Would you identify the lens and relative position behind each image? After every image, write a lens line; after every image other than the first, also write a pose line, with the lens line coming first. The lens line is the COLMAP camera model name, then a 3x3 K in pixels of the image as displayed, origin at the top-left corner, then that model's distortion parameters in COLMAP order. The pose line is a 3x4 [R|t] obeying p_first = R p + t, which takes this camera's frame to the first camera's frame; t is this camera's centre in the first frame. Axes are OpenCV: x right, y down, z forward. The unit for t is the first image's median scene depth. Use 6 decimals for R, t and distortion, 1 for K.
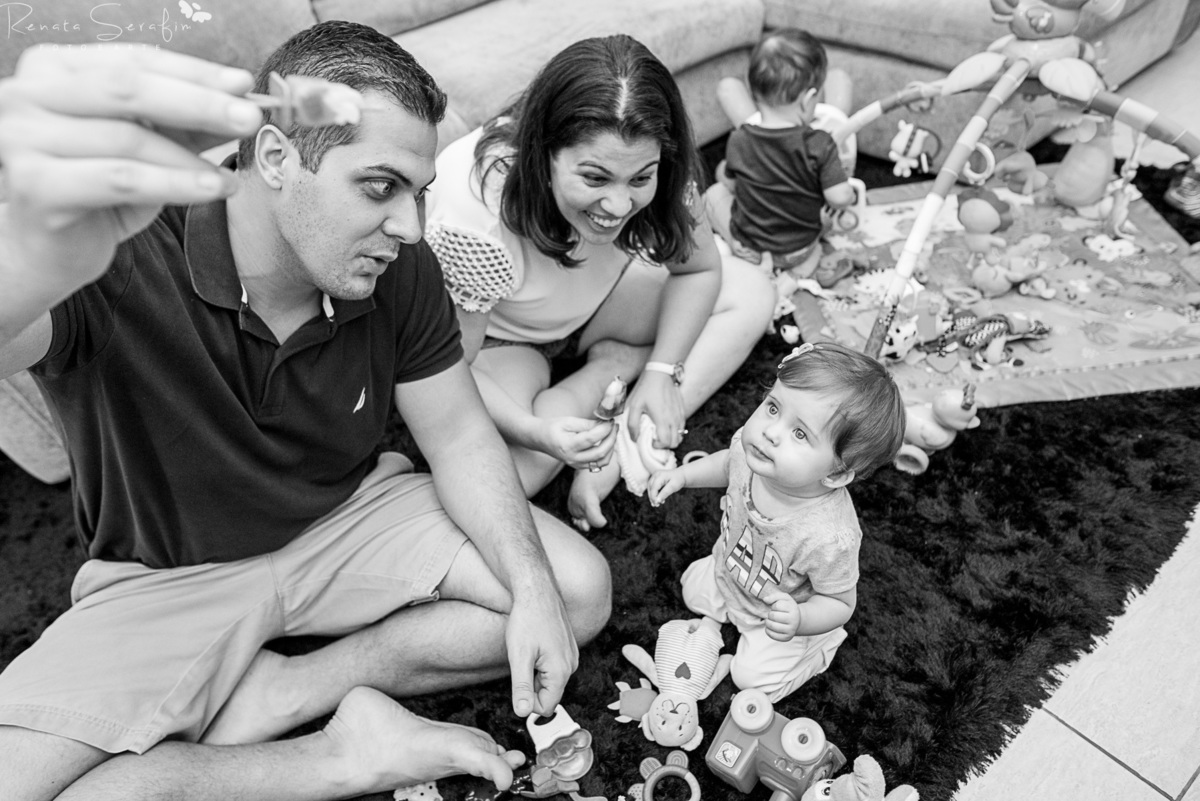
lens RADIAL K [[819.5, 0, 600.0], [0, 819.5, 400.5], [0, 0, 1]] dist [-0.069361, 0.032277]
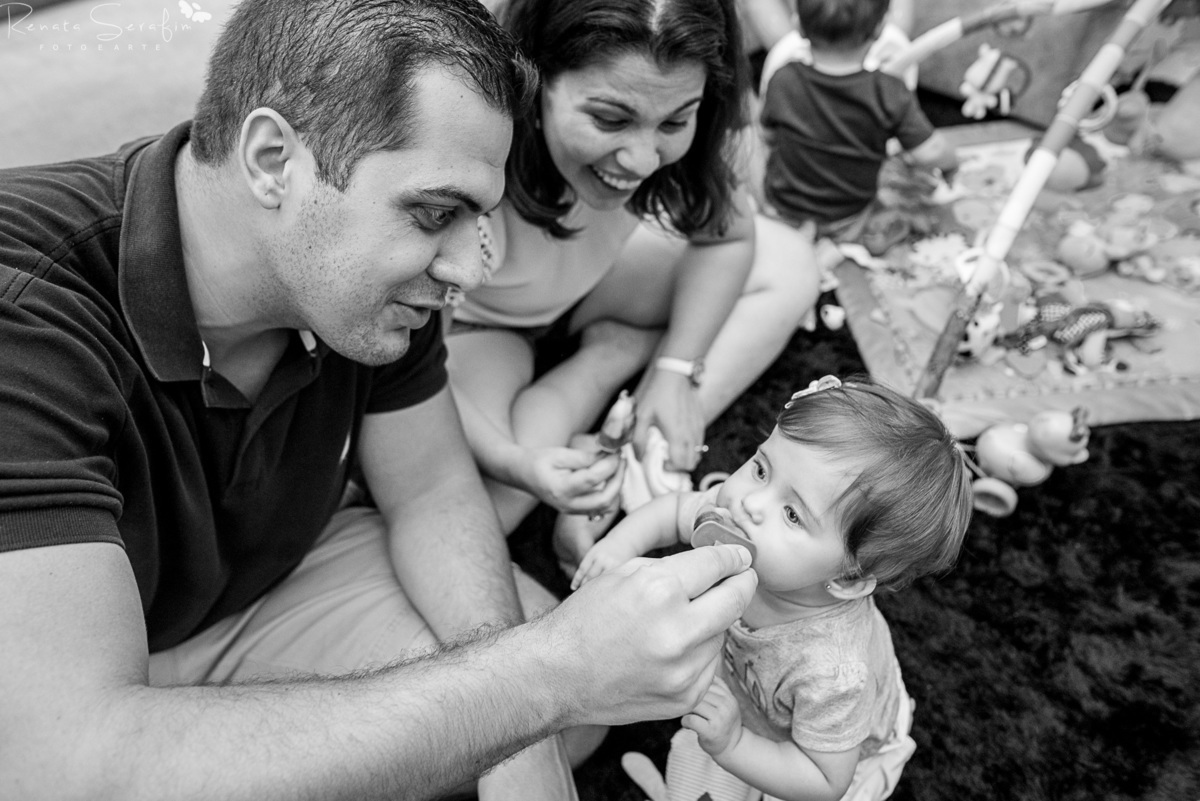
lens RADIAL K [[807.1, 0, 578.0], [0, 807.1, 397.2], [0, 0, 1]] dist [-0.041208, 0.021081]
pose [[0.999482, 0.030930, 0.008840, -0.026041], [-0.031634, 0.994915, 0.095617, -0.082892], [-0.005838, -0.095847, 0.995379, 0.242660]]
